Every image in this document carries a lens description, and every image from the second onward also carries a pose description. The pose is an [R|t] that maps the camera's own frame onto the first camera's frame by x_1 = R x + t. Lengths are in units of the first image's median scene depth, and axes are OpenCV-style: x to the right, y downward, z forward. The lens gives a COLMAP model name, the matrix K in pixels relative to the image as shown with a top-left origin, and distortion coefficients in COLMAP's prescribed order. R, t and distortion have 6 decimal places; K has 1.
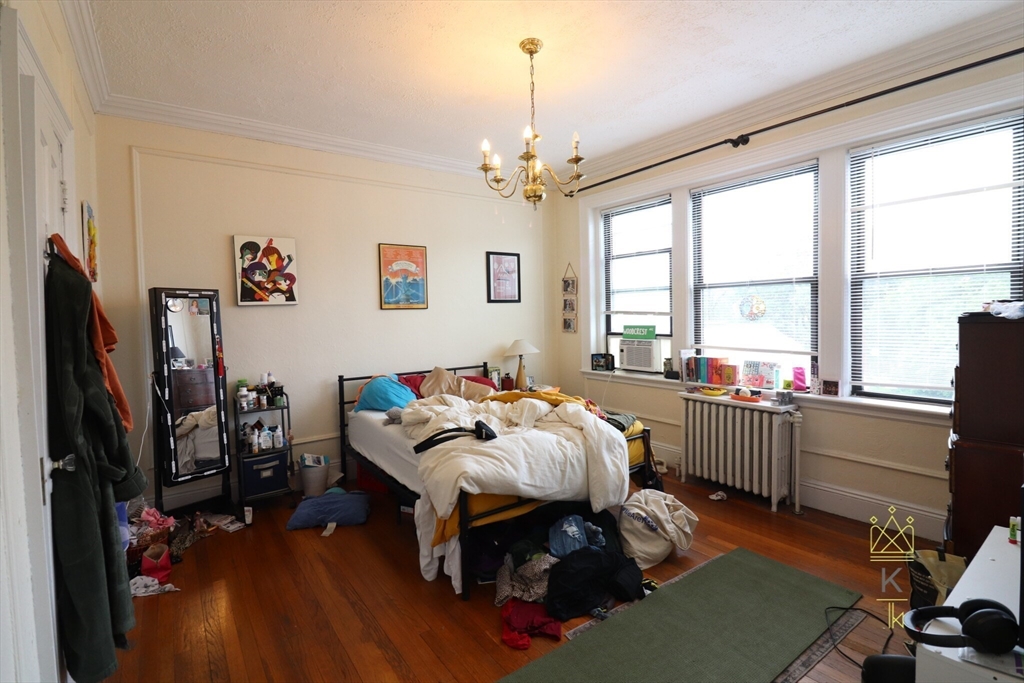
lens RADIAL K [[475.0, 0, 510.0], [0, 475.0, 336.7], [0, 0, 1]] dist [-0.004305, -0.000600]
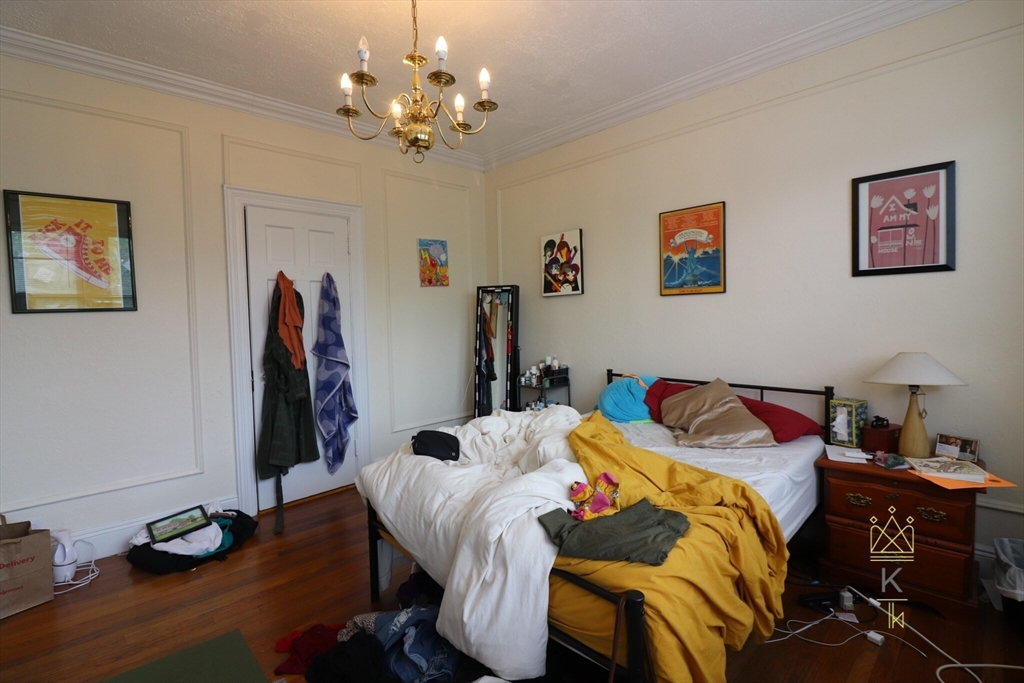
lens RADIAL K [[475.0, 0, 507.3], [0, 475.0, 335.3], [0, 0, 1]] dist [-0.004305, -0.000600]
pose [[0.141452, 0.060267, -0.988109, 0.553268], [-0.027503, 0.997999, 0.056933, -0.033168], [0.989563, 0.019123, 0.142827, 0.711678]]
